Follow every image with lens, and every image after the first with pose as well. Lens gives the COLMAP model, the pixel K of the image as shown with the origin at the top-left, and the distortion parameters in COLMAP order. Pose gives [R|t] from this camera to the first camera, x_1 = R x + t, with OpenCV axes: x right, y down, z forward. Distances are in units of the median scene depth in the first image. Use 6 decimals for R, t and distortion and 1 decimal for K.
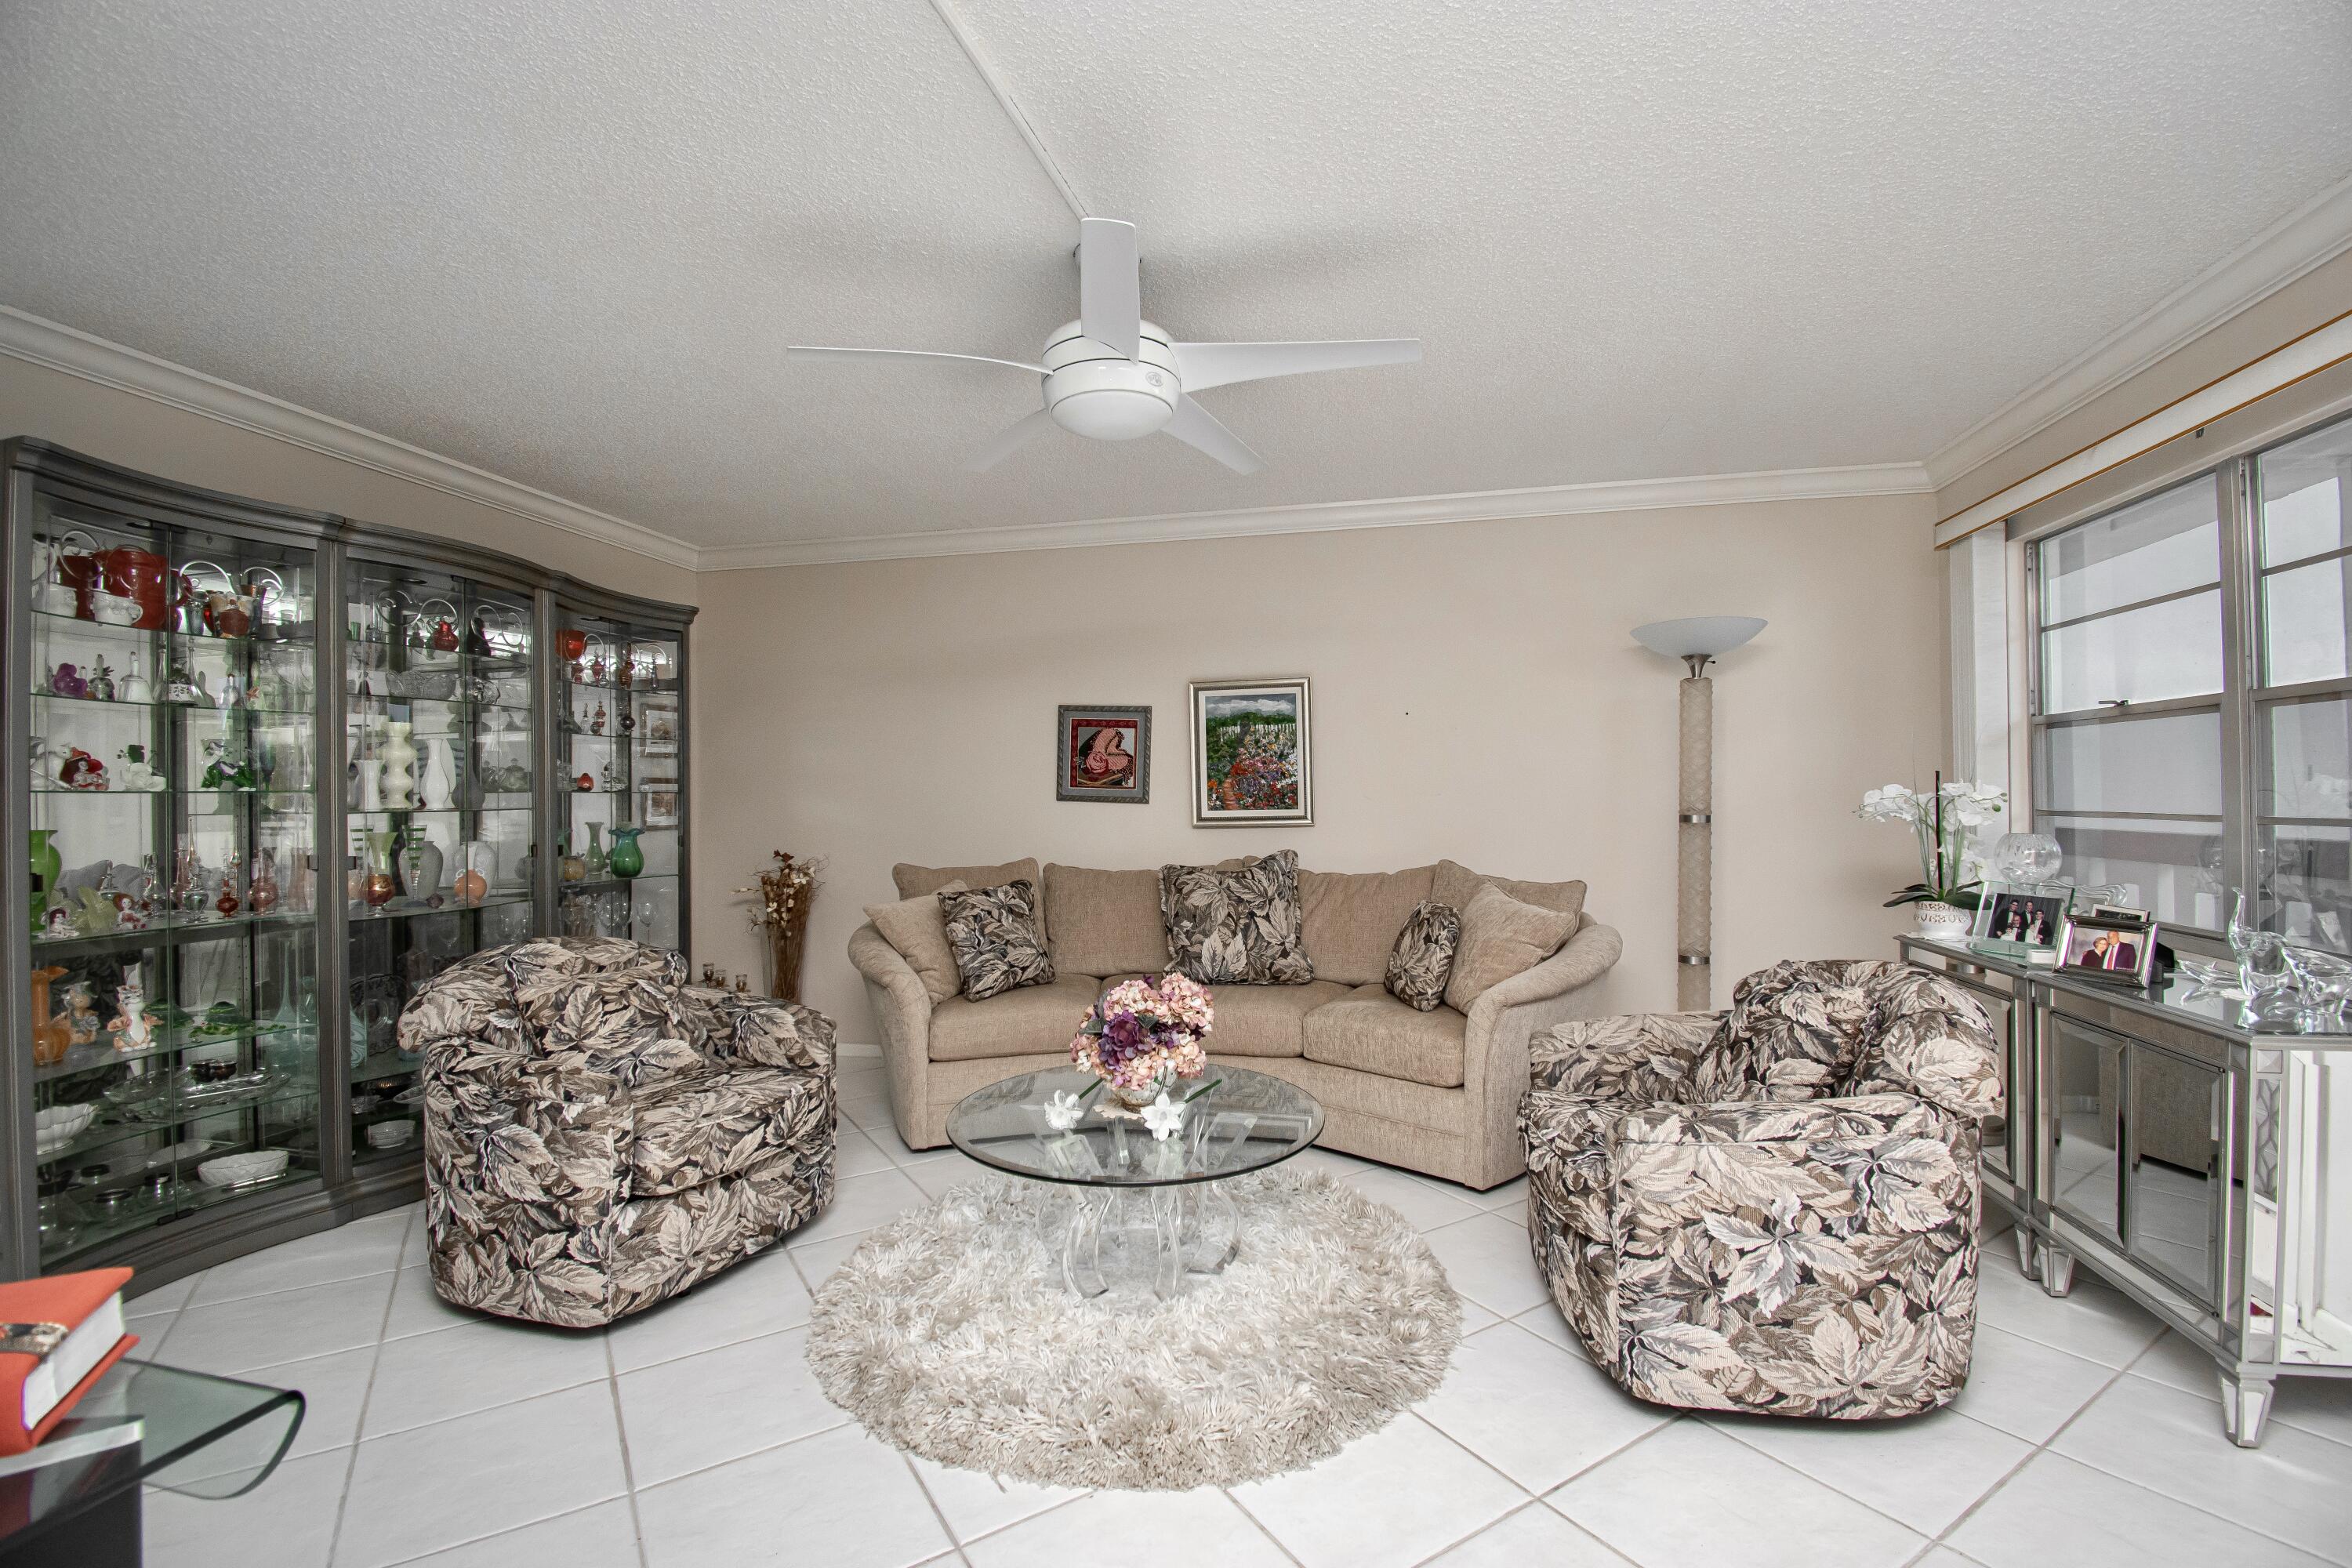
lens RADIAL K [[1051.5, 0, 1136.6], [0, 1051.5, 783.0], [0, 0, 1]] dist [-0.001794, -0.014304]
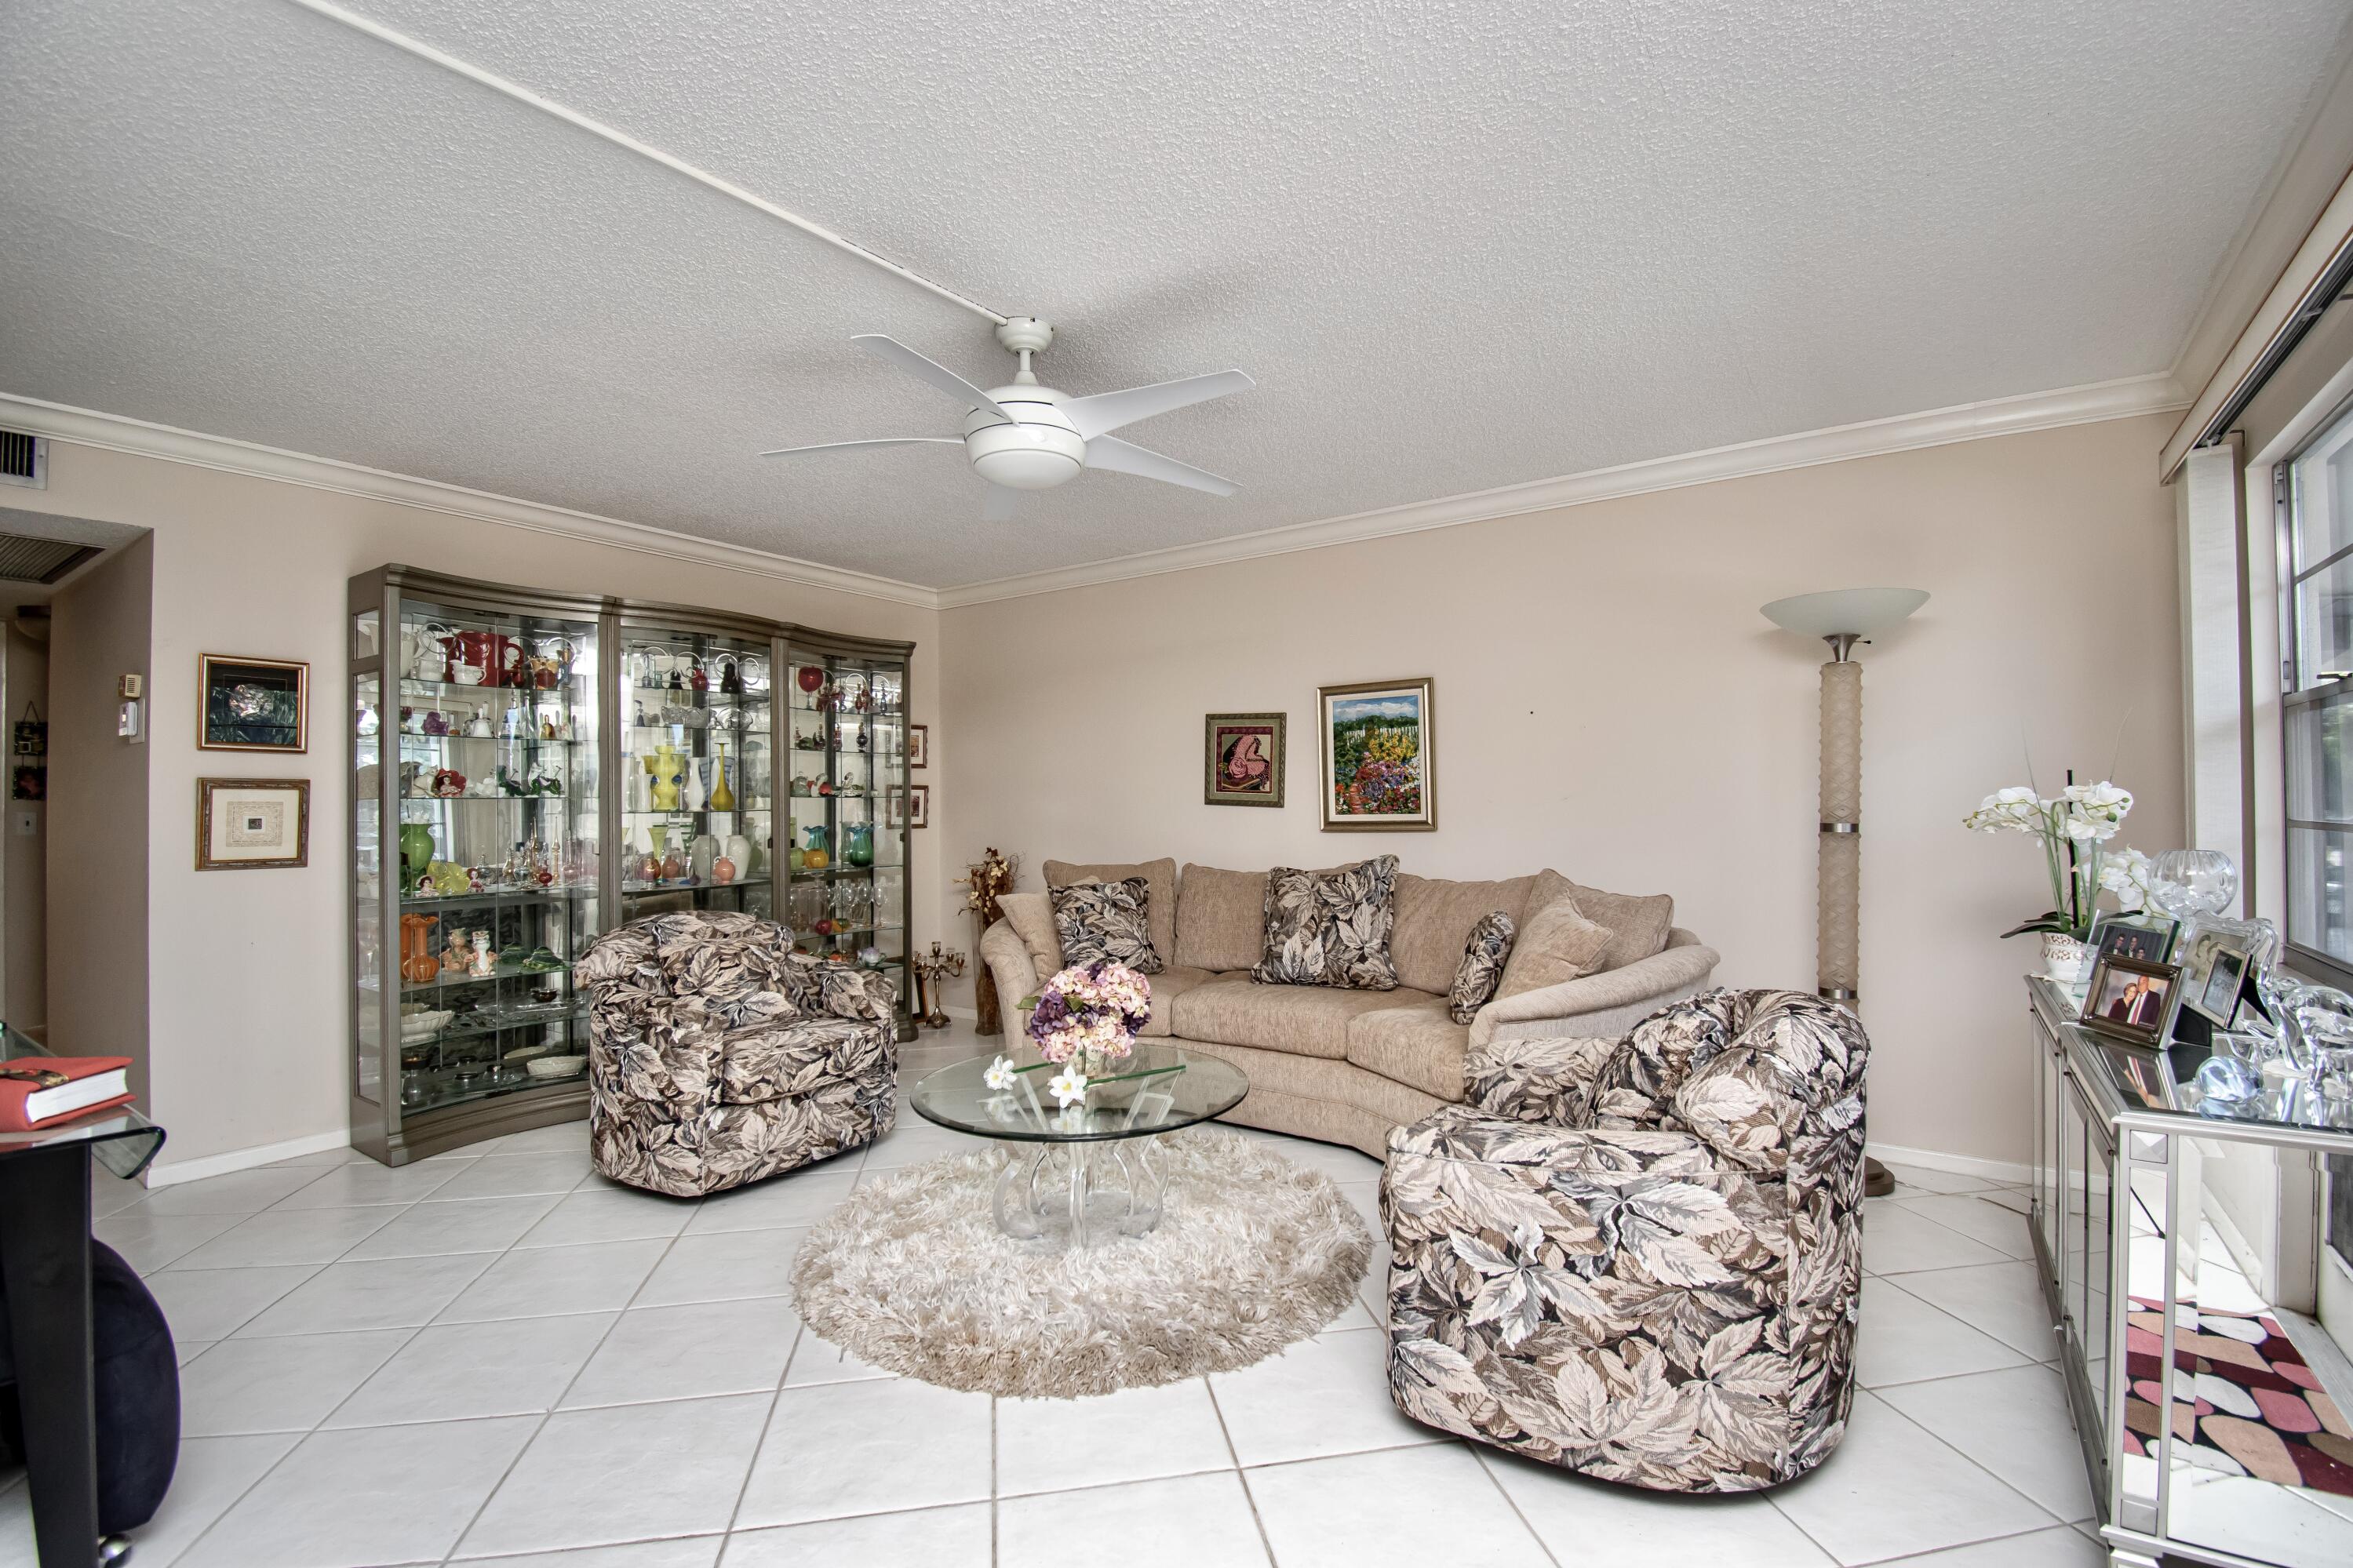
lens RADIAL K [[1051.8, 0, 1133.2], [0, 1051.8, 786.8], [0, 0, 1]] dist [-0.001794, -0.014304]
pose [[0.924258, -0.005554, -0.381727, 0.408867], [0.006072, 0.999982, 0.000153, -0.002774], [0.381720, -0.002459, 0.924275, -0.009745]]
